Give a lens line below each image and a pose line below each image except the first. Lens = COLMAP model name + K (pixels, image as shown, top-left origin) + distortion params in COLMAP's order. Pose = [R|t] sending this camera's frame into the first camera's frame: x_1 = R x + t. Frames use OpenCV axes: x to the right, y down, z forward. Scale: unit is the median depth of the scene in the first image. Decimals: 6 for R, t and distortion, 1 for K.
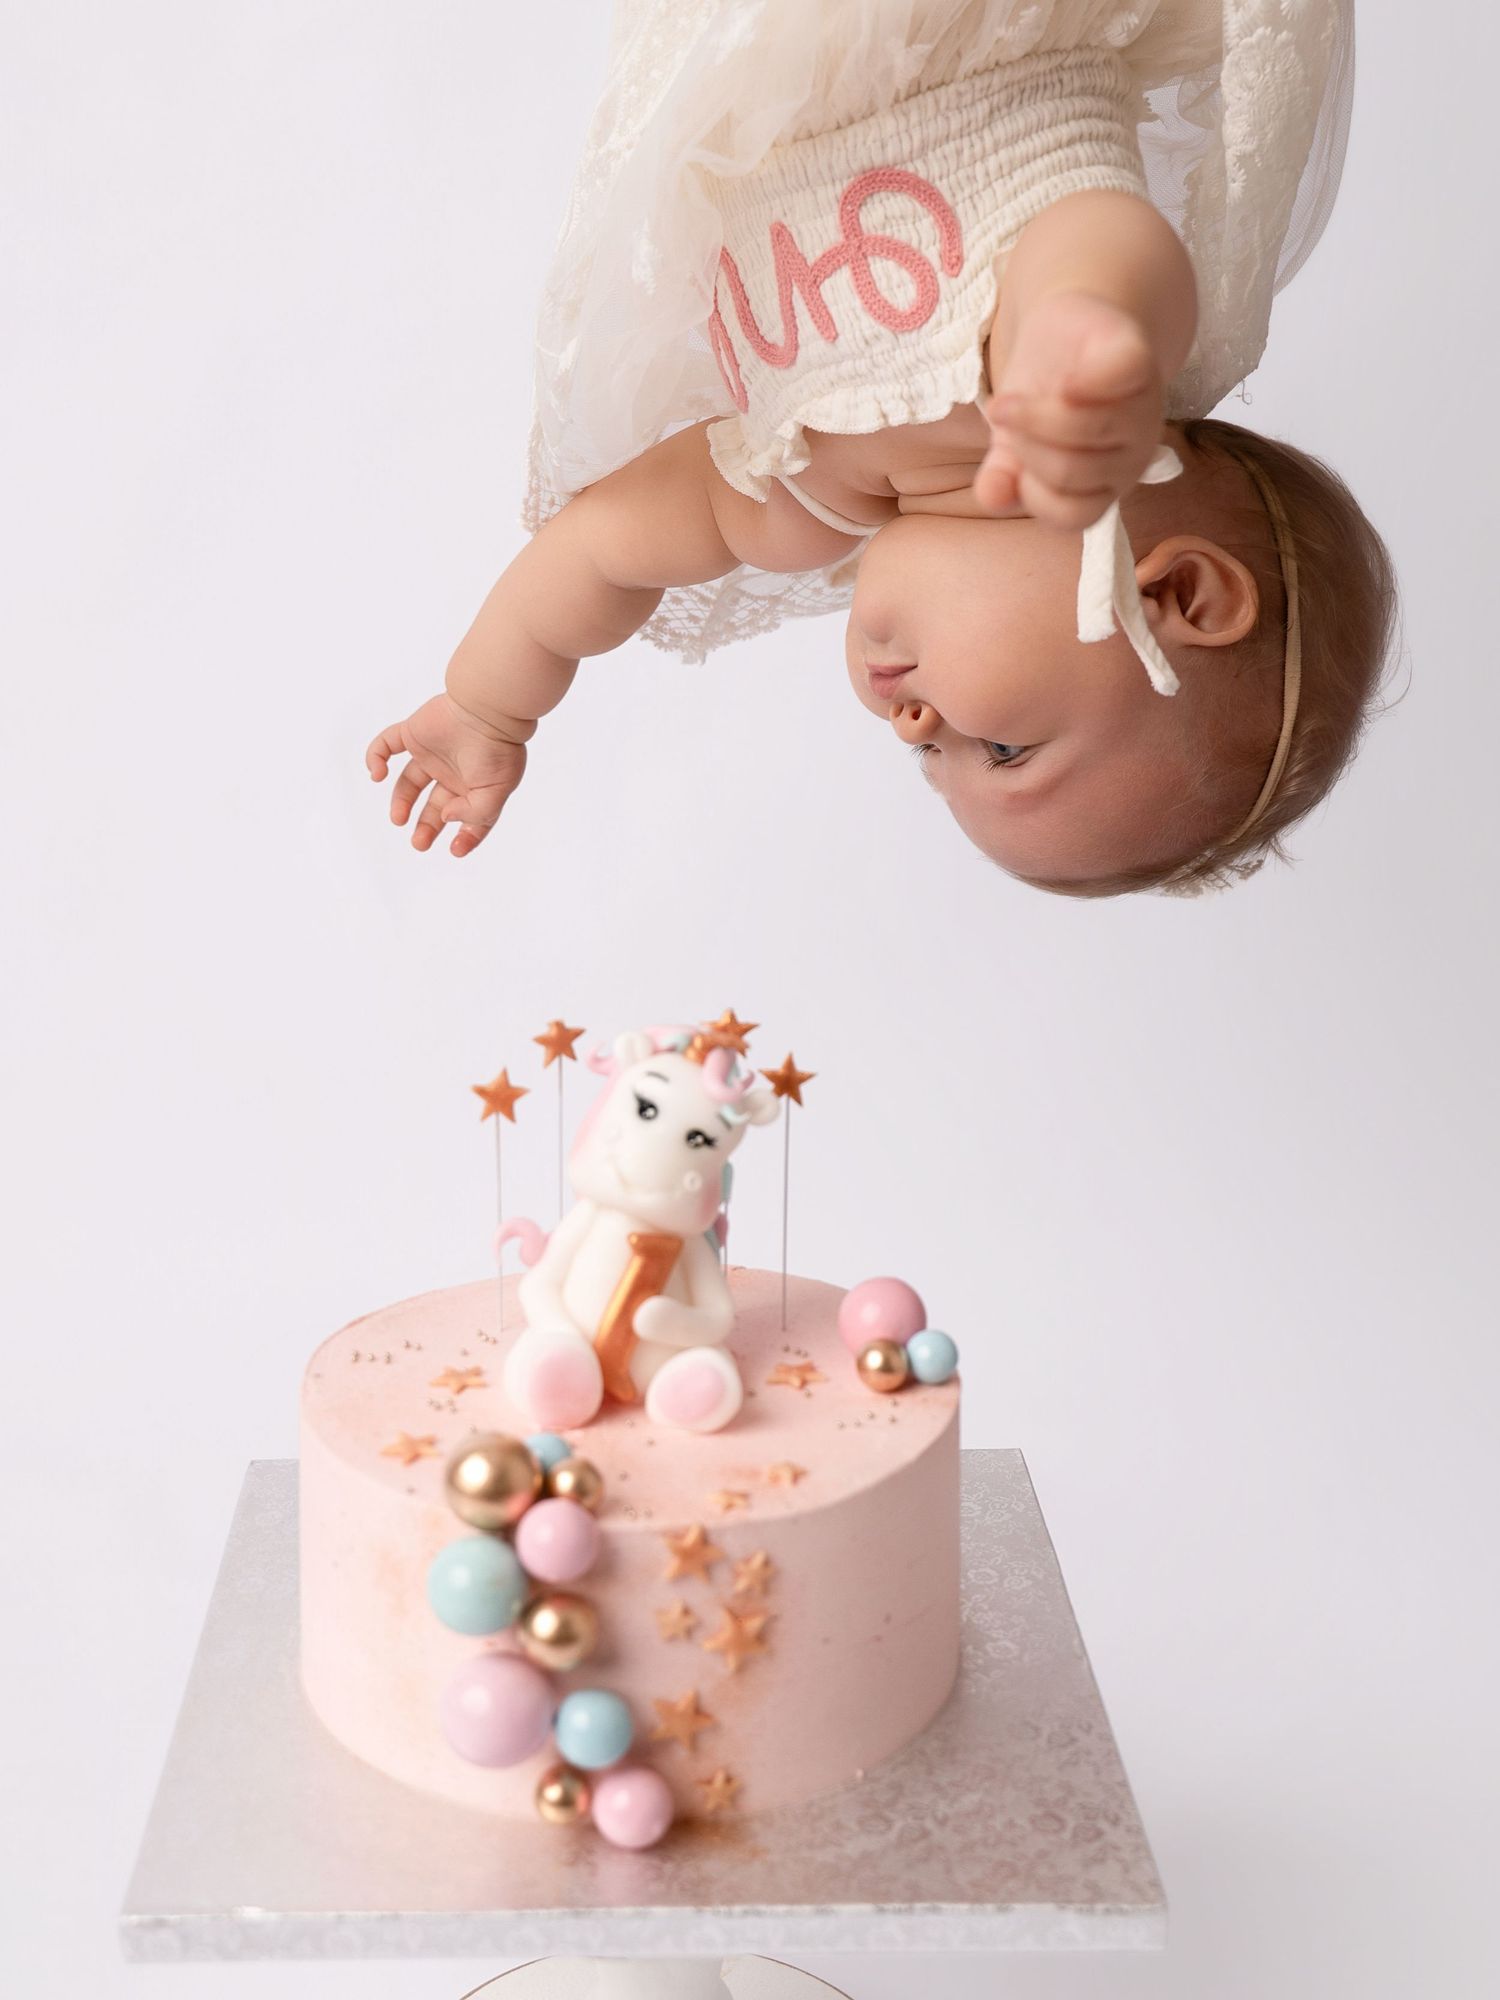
lens RADIAL K [[2647.2, 0, 630.9], [0, 2647.2, 997.4], [0, 0, 1]] dist [0.033559, -0.004208]
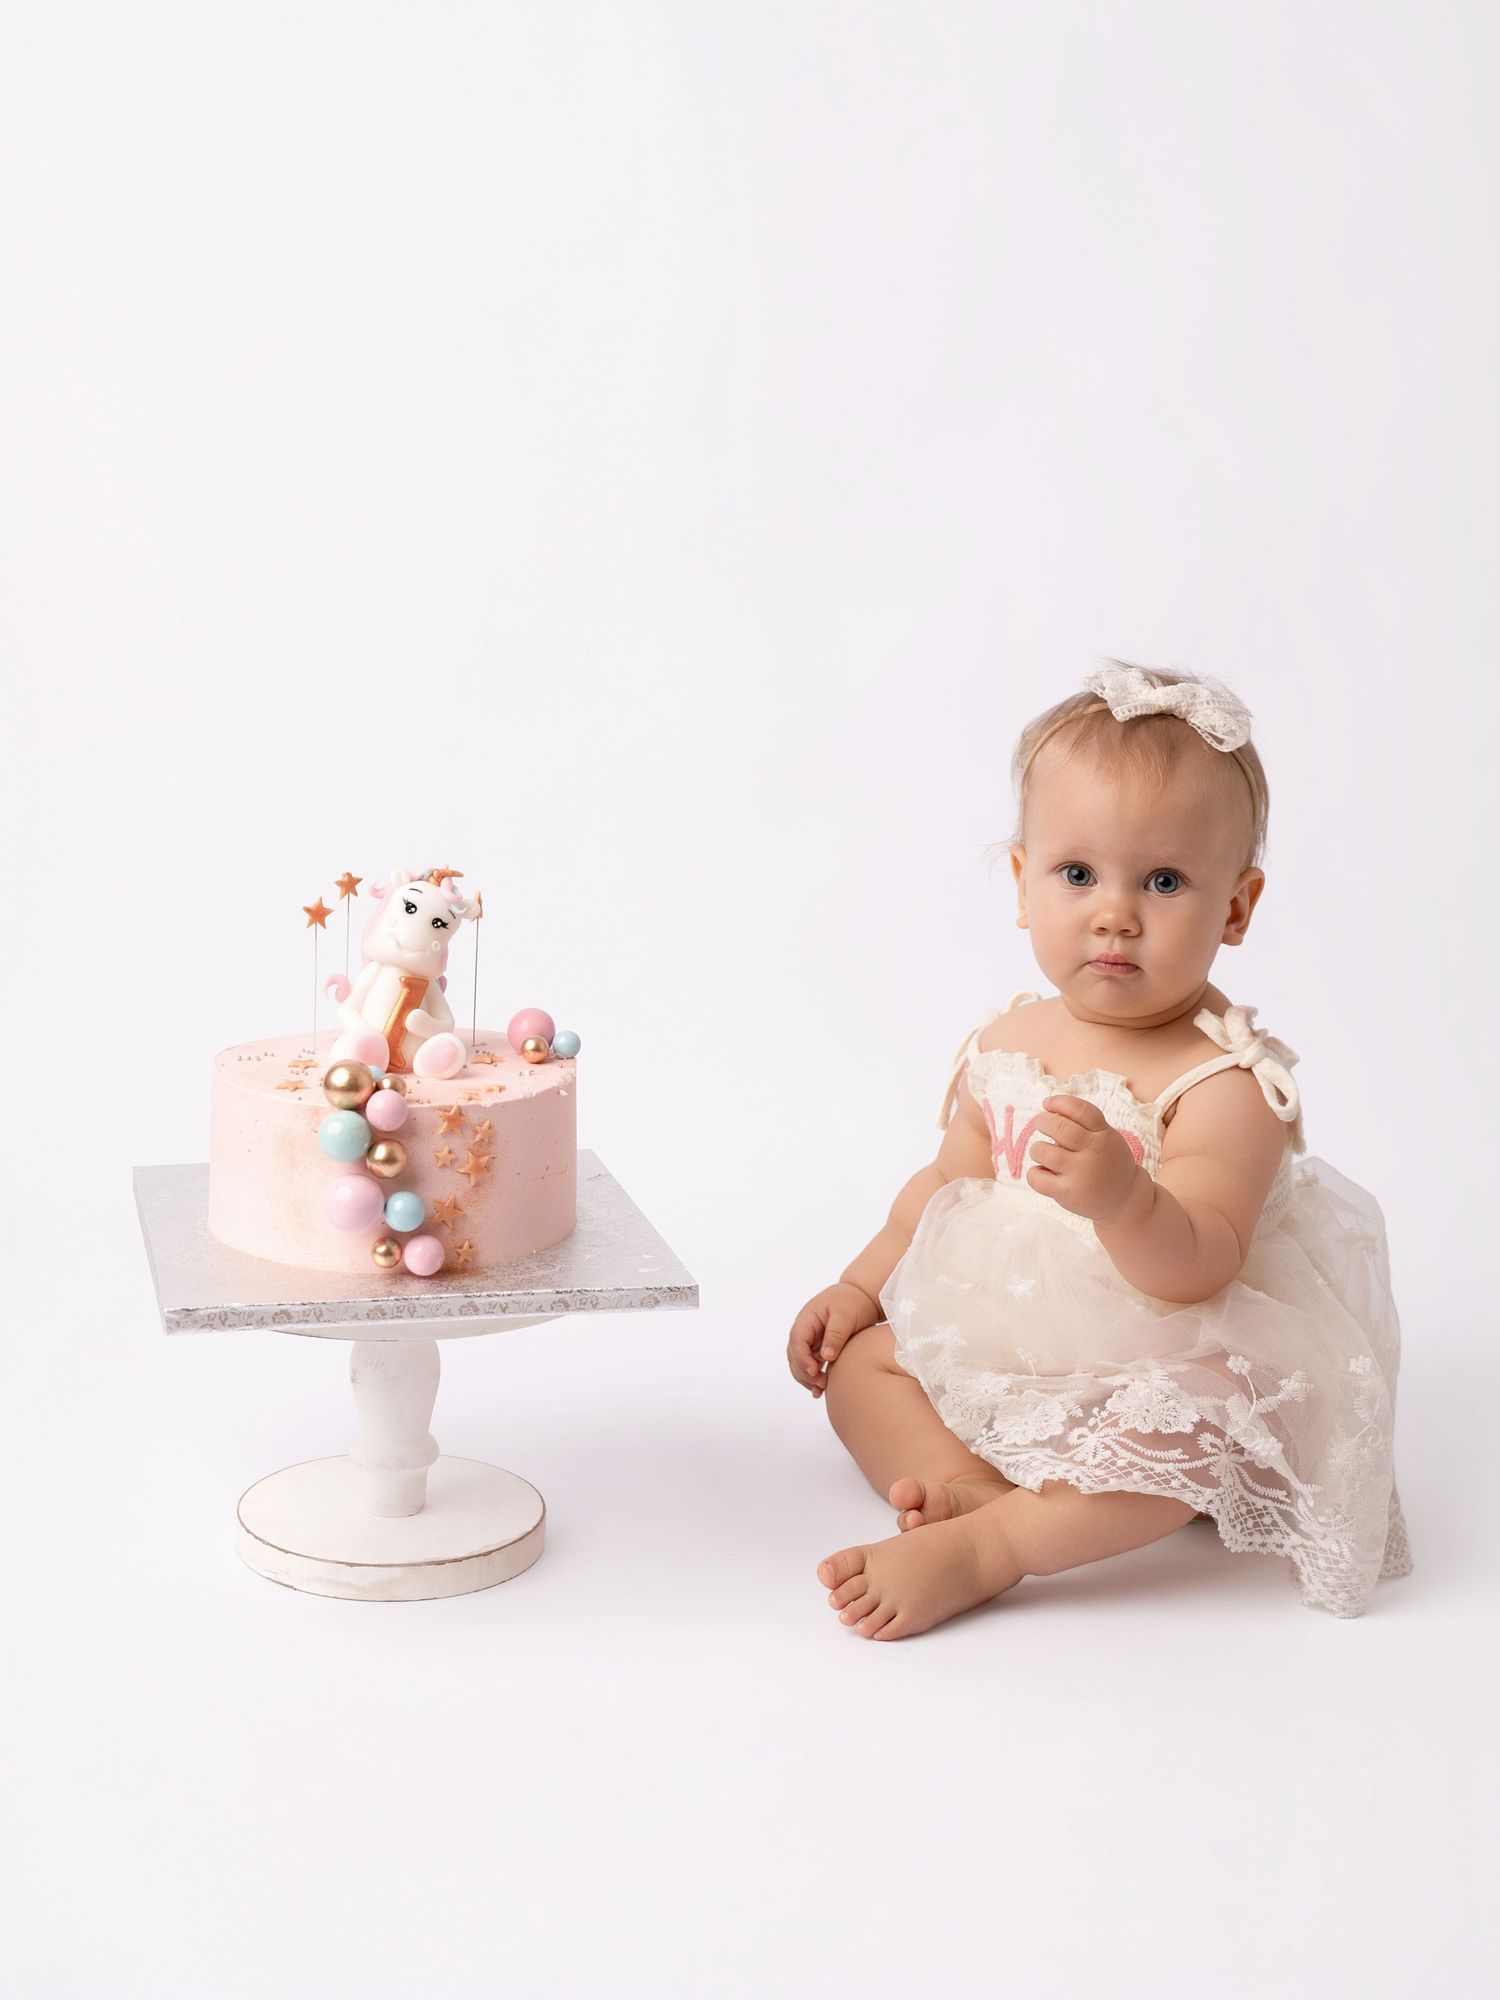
lens RADIAL K [[2366.5, 0, 750.3], [0, 2366.5, 1004.9], [0, 0, 1]] dist [-0.101377, -0.006718]
pose [[0.959272, -0.008338, 0.282362, -0.245340], [0.026835, 0.997734, -0.061706, 0.229463], [-0.281208, 0.066770, 0.957321, -0.685893]]
